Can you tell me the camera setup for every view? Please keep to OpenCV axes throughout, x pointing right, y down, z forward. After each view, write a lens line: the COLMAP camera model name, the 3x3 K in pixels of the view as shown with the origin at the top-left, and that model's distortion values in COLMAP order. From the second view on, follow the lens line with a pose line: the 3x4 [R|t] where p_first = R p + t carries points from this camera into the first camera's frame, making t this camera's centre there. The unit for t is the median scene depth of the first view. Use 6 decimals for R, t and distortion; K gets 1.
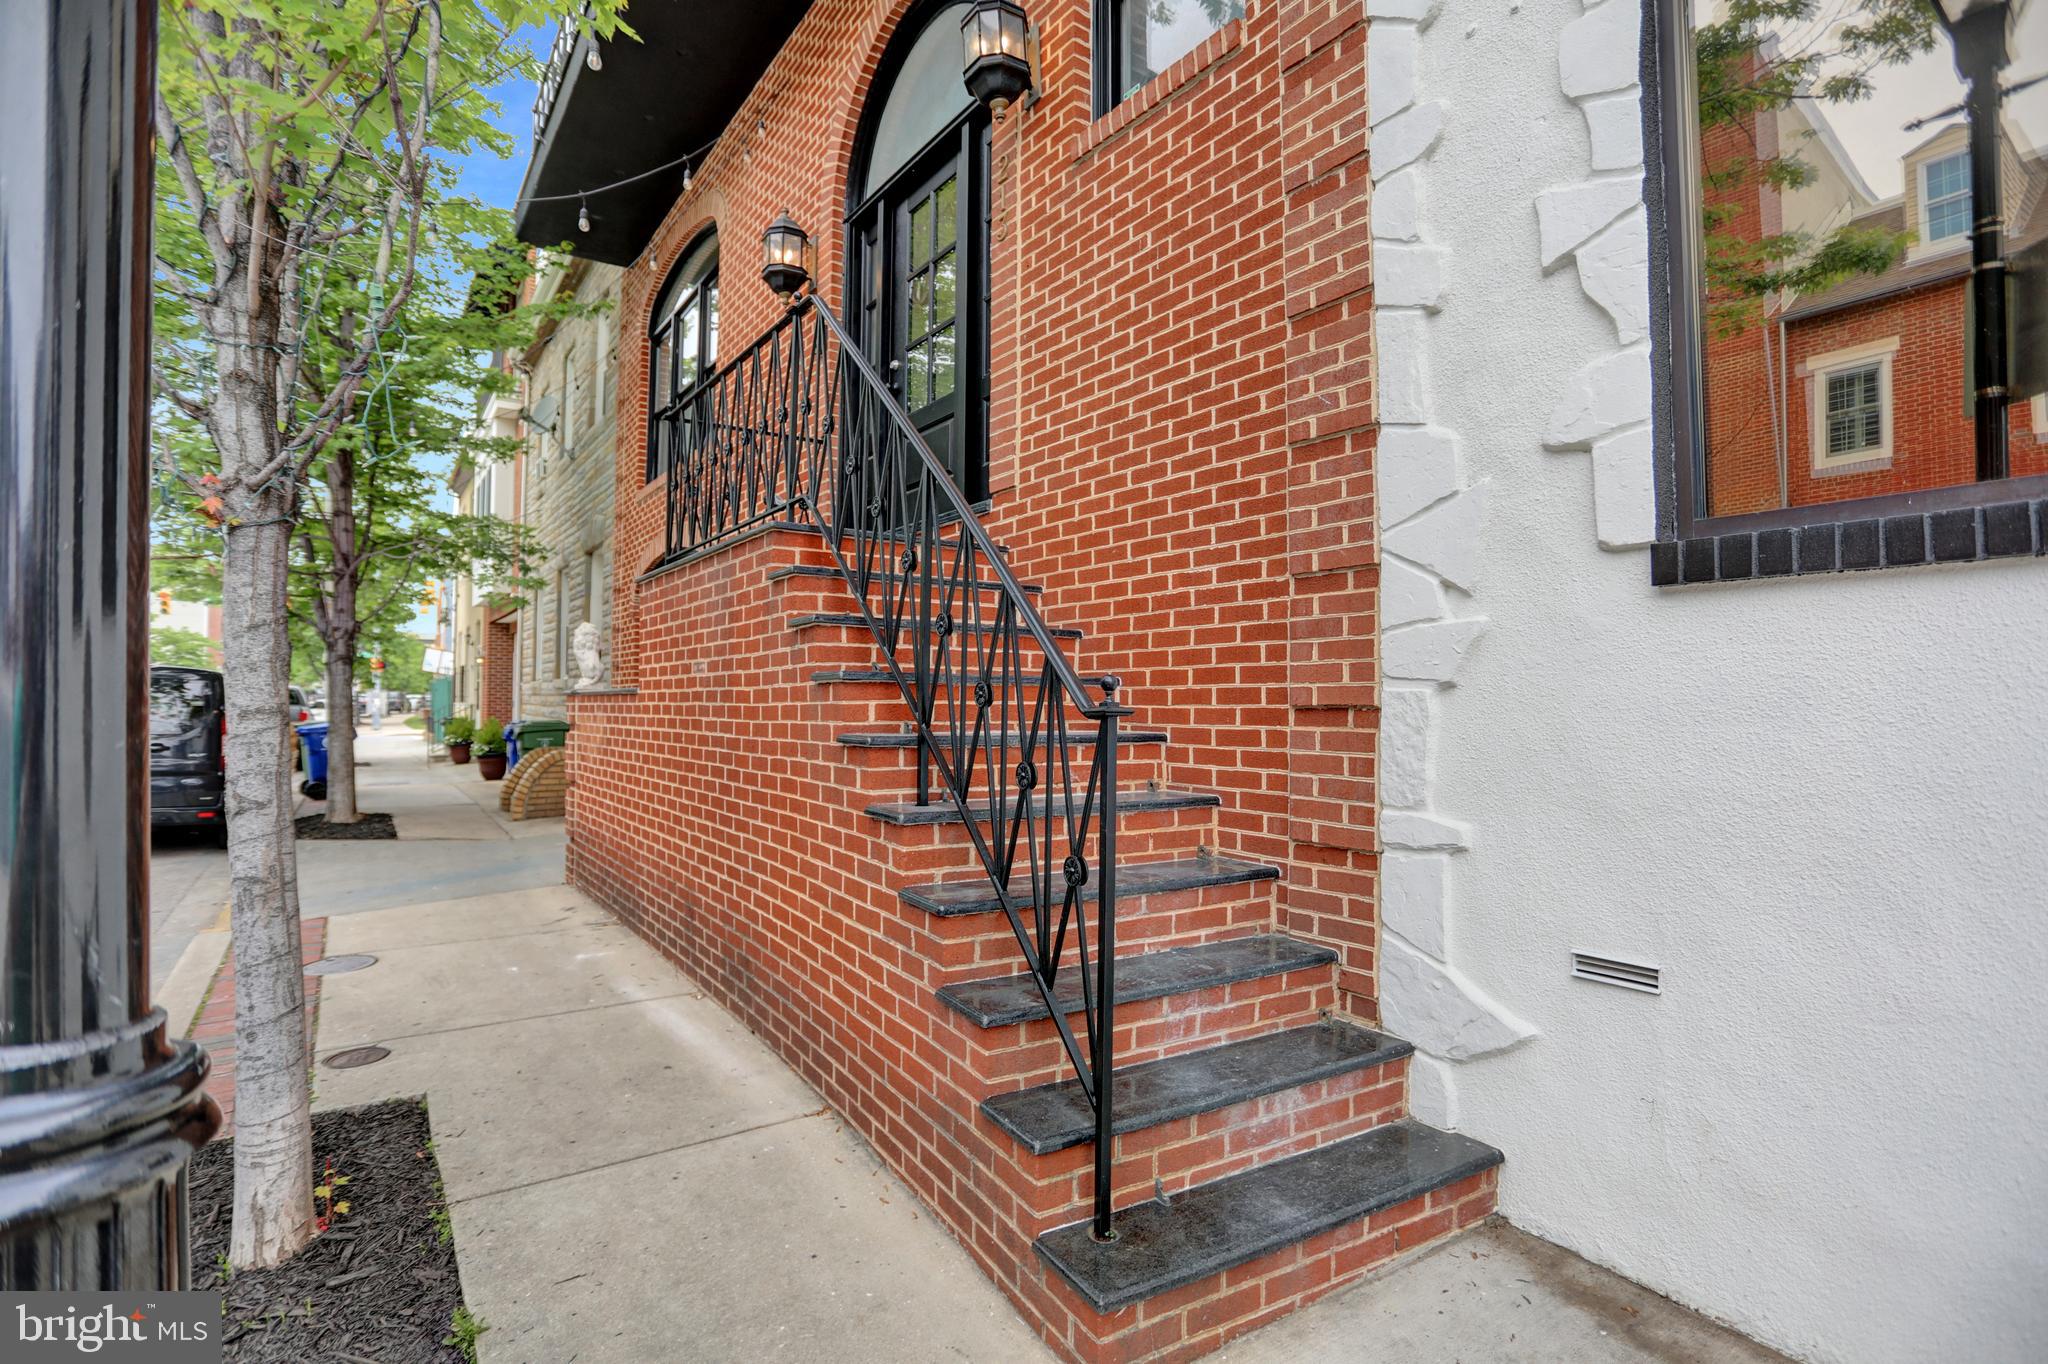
lens RADIAL K [[1001.6, 0, 1024.0], [0, 1001.6, 682.0], [0, 0, 1]] dist [-0.000697, 0.000411]
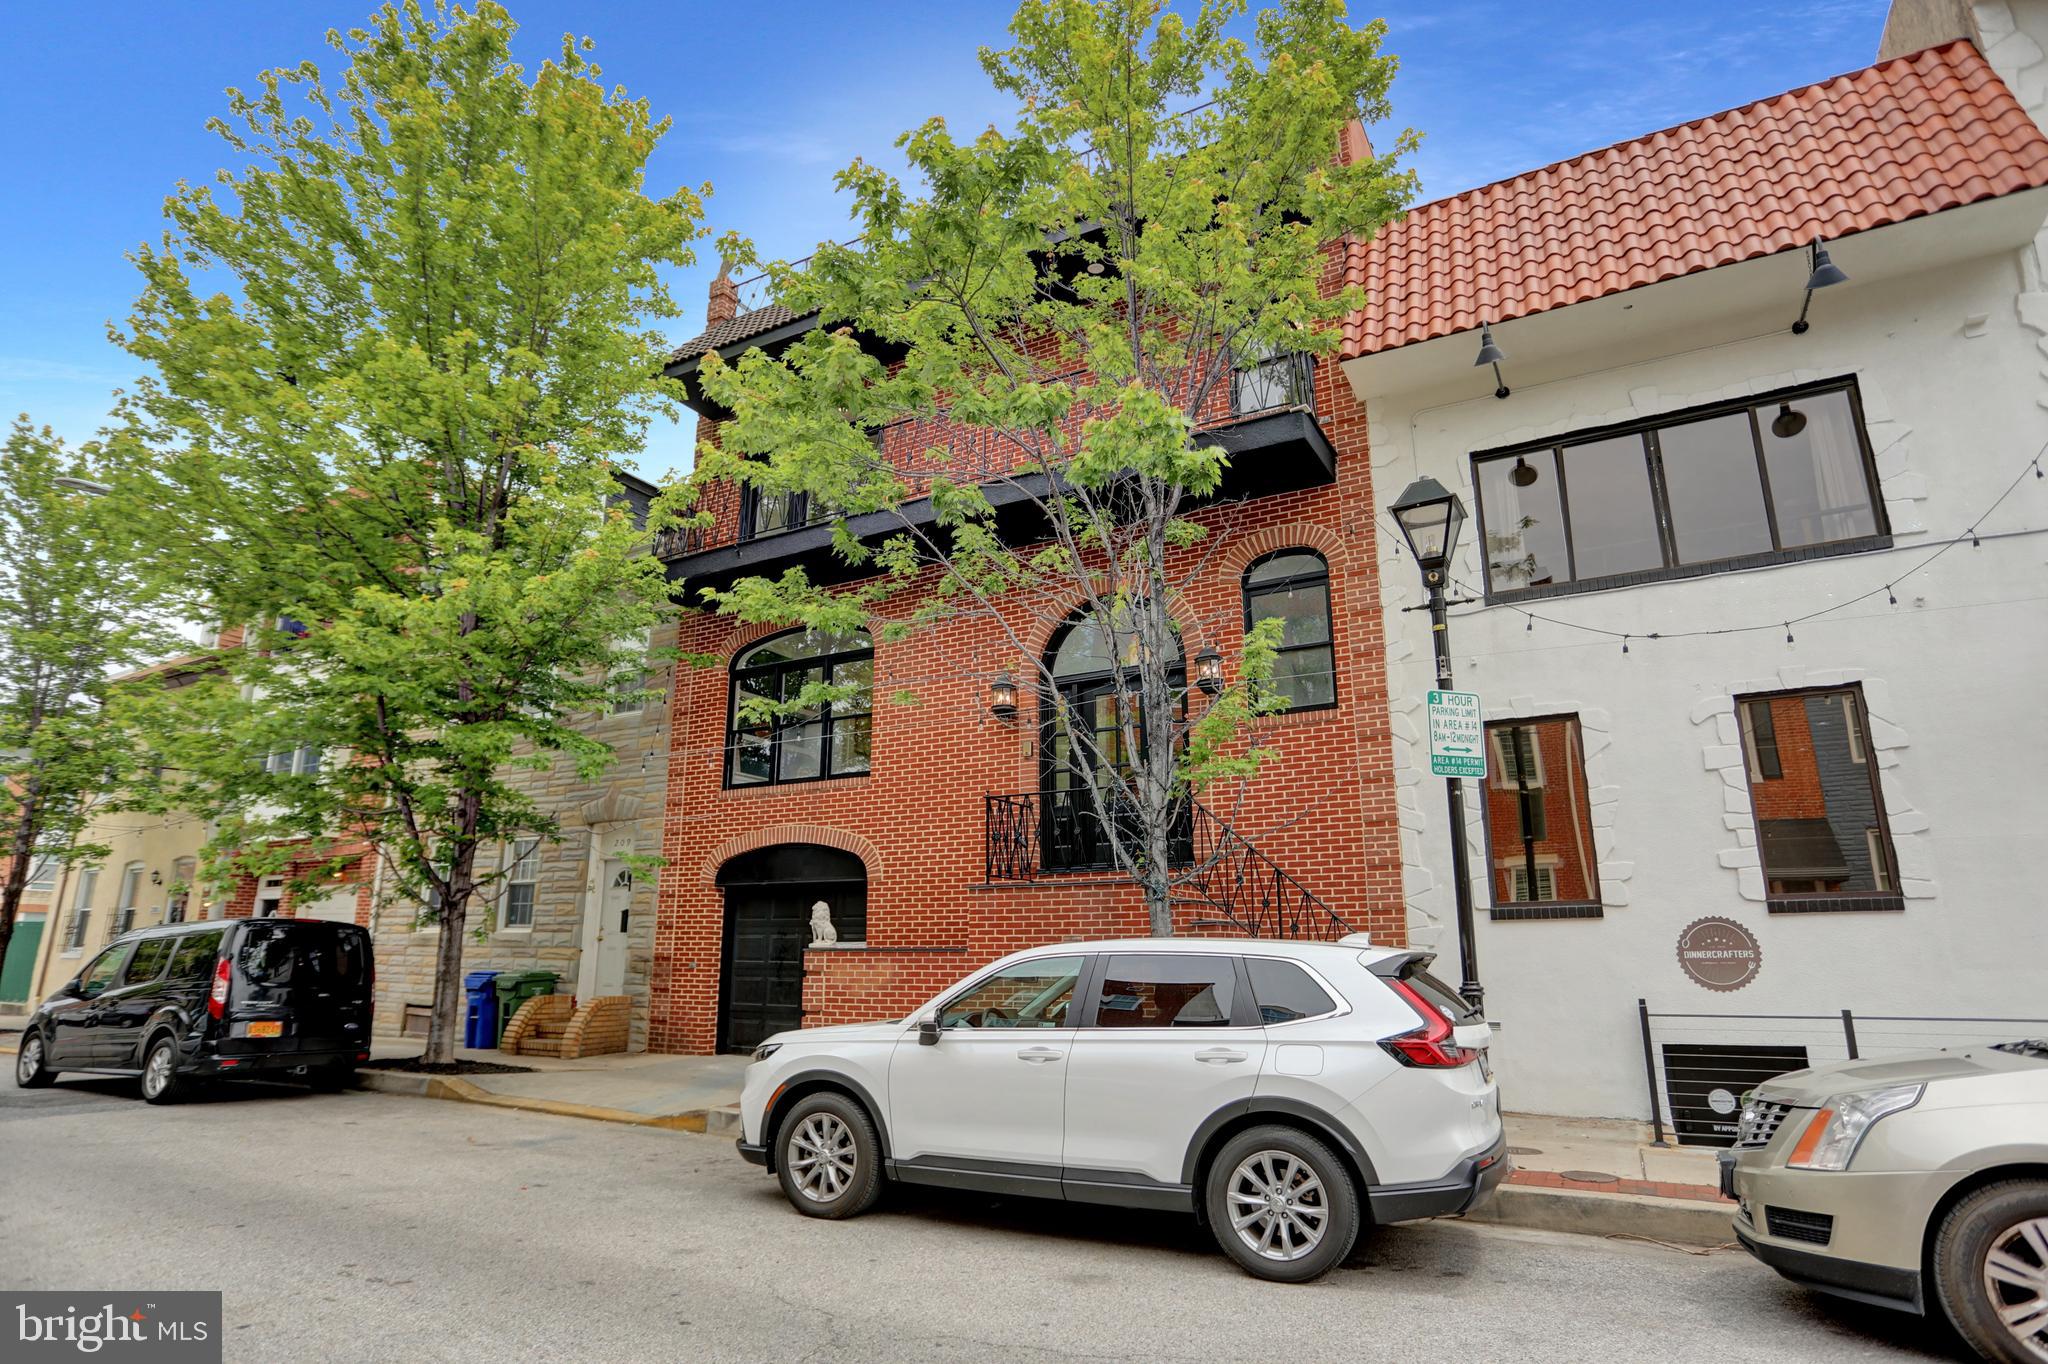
lens RADIAL K [[1167.4, 0, 1024.0], [0, 1167.4, 682.0], [0, 0, 1]] dist [-0.074417, 0.038156]
pose [[0.897553, 0.127189, 0.422163, -2.166960], [-0.023040, 0.969710, -0.243170, 0.096089], [-0.440304, 0.208532, 0.873297, -1.656632]]
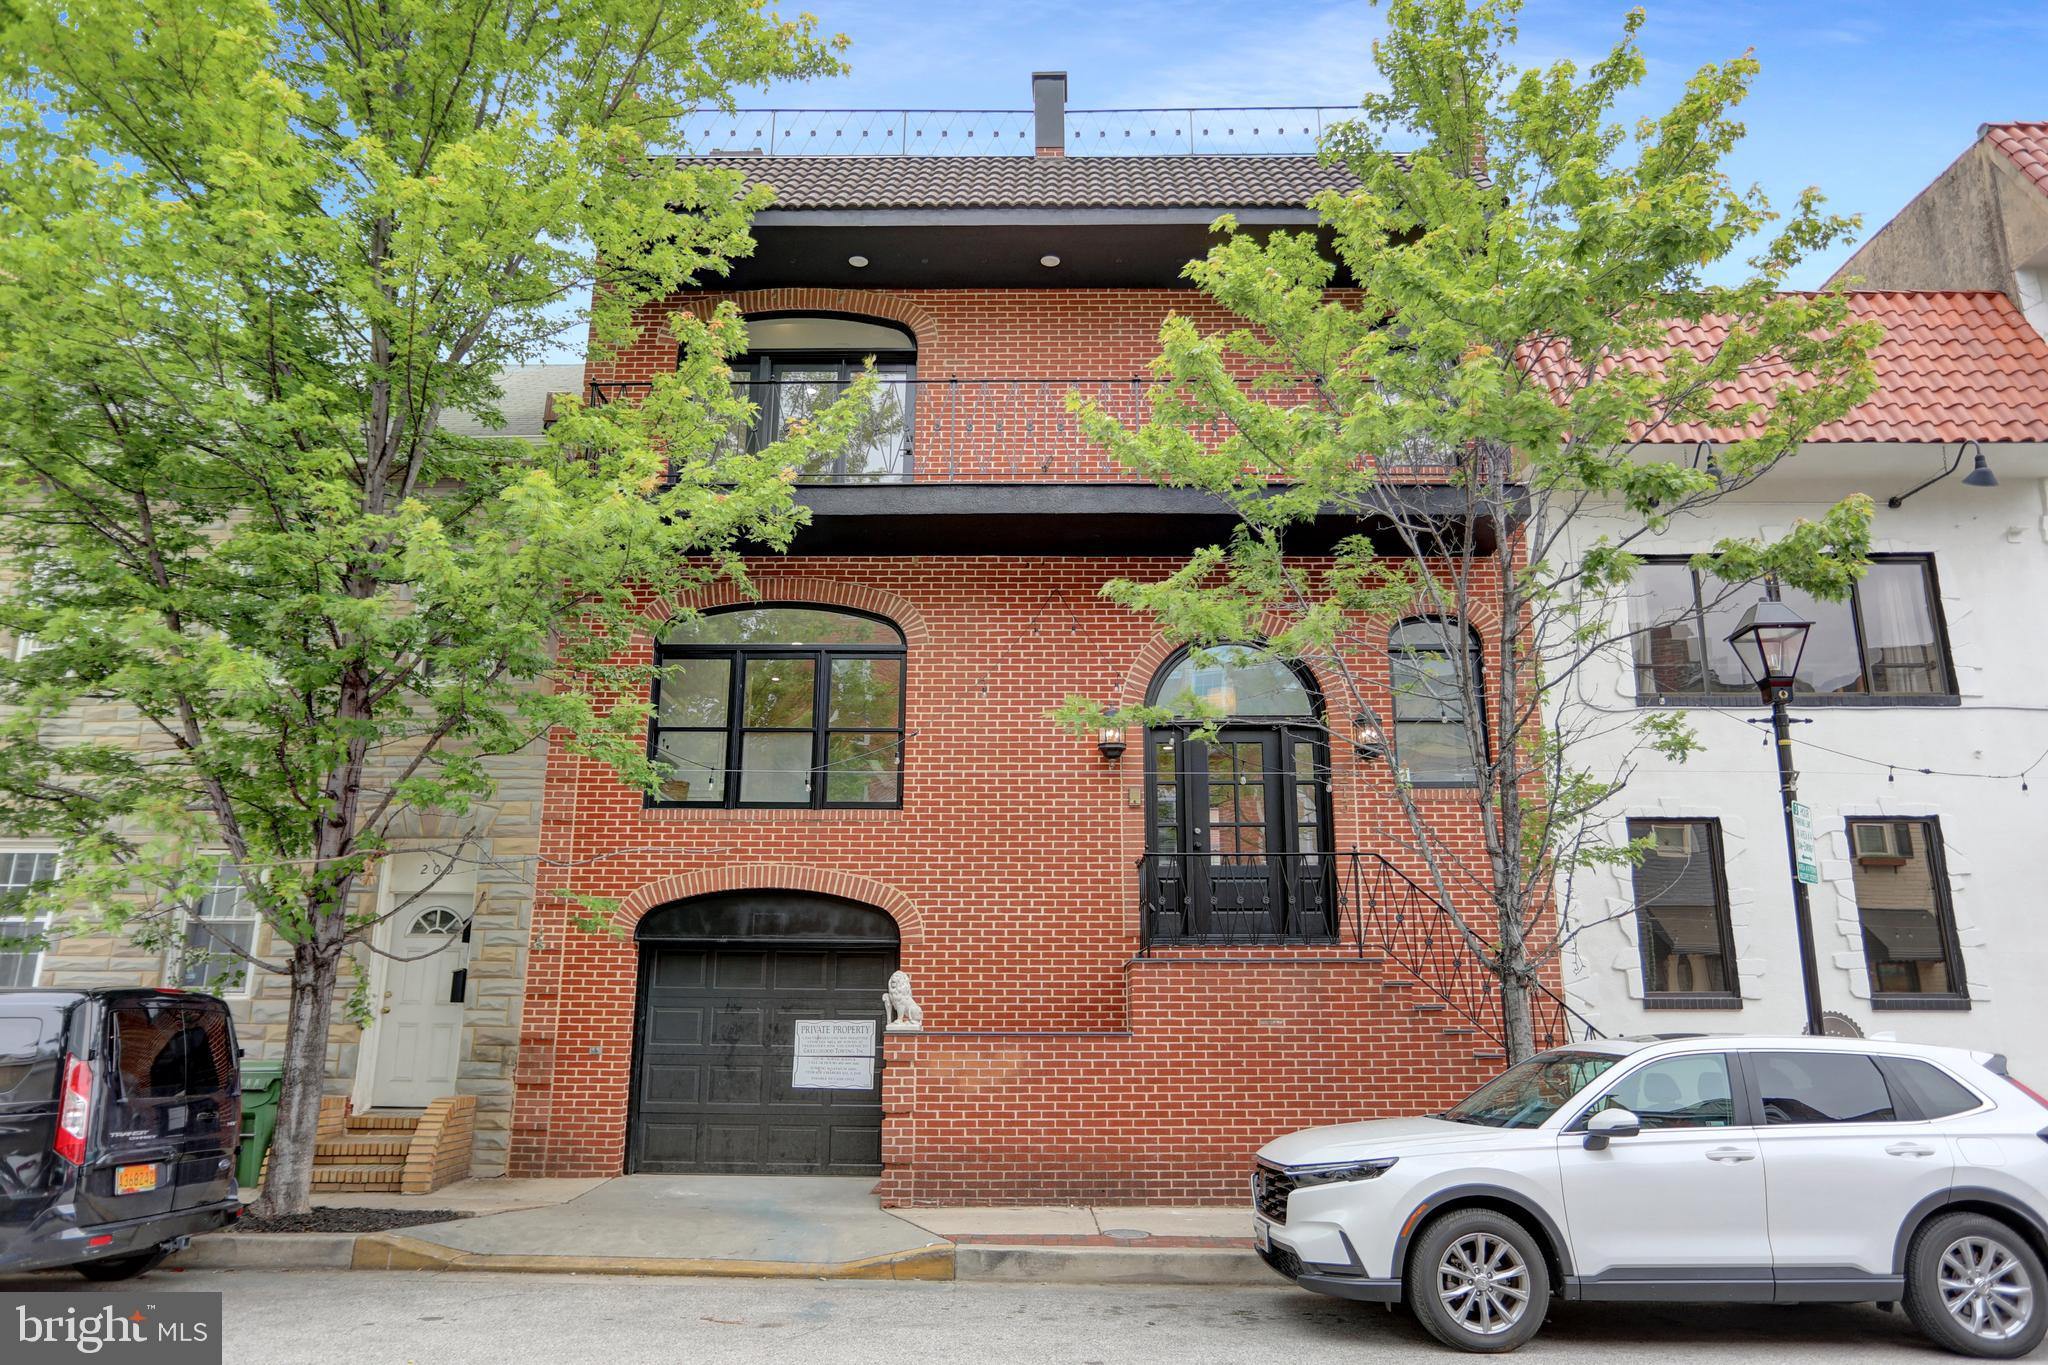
lens RADIAL K [[1431.6, 0, 1024.0], [0, 1431.6, 682.5], [0, 0, 1]] dist [-0.051945, 0.058926]
pose [[0.555291, 0.219261, 0.802232, -4.106026], [-0.018817, 0.967686, -0.251456, 0.081421], [-0.831443, 0.124536, 0.541473, -0.130277]]
